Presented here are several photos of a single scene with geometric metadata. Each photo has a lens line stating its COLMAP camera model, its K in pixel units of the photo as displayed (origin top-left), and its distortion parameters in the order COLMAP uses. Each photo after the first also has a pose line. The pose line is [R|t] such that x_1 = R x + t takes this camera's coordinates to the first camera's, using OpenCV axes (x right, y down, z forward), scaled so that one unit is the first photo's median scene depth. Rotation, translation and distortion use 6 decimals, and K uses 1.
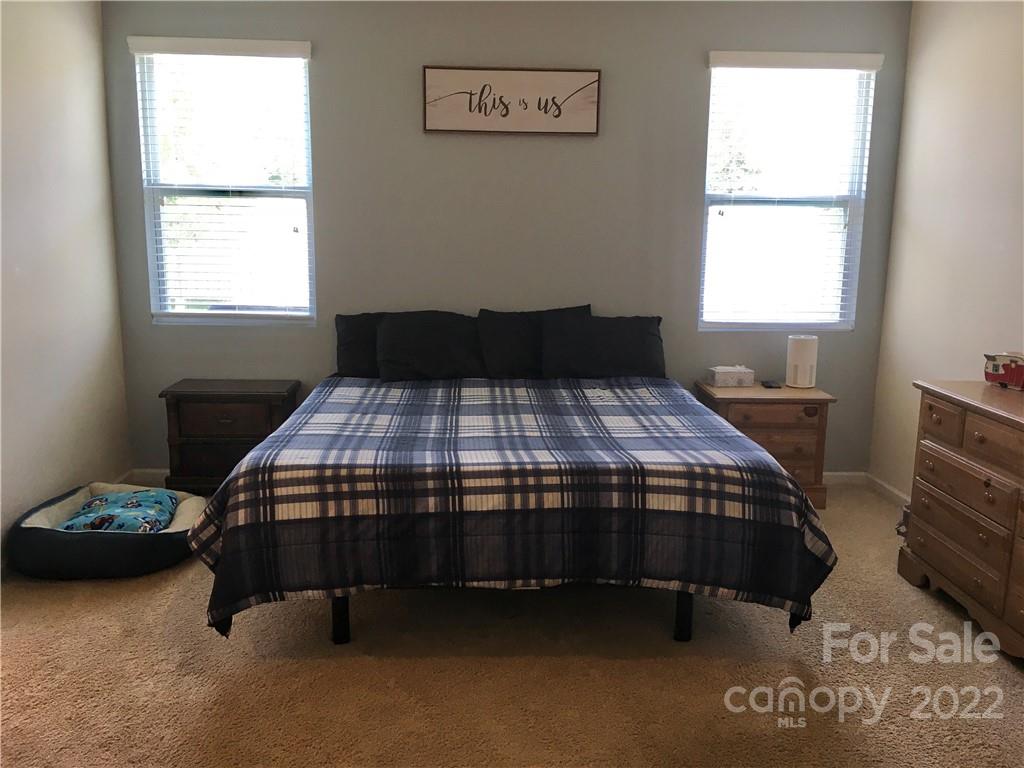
lens RADIAL K [[872.0, 0, 512.0], [0, 872.0, 384.0], [0, 0, 1]] dist [0.081746, -0.109603]
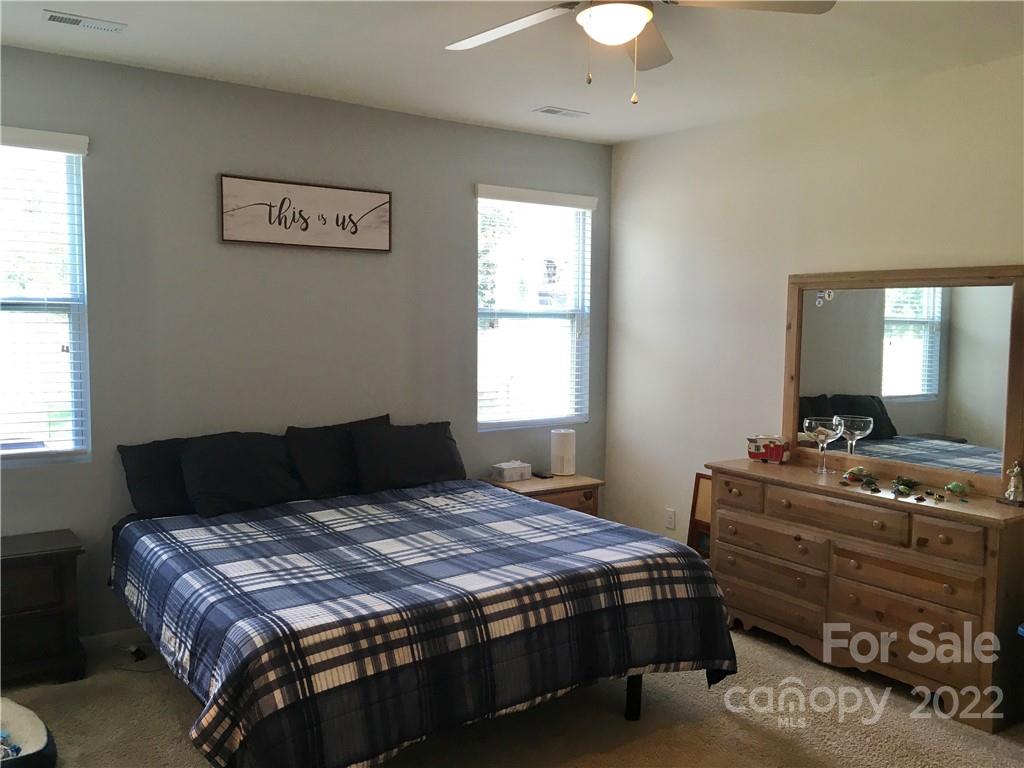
lens RADIAL K [[872.0, 0, 512.0], [0, 872.0, 384.0], [0, 0, 1]] dist [0.081746, -0.109603]
pose [[0.839454, -0.045469, 0.541525, -0.467442], [0.095850, 0.993259, -0.065185, -0.063632], [-0.534911, 0.106624, 0.838154, 0.095309]]
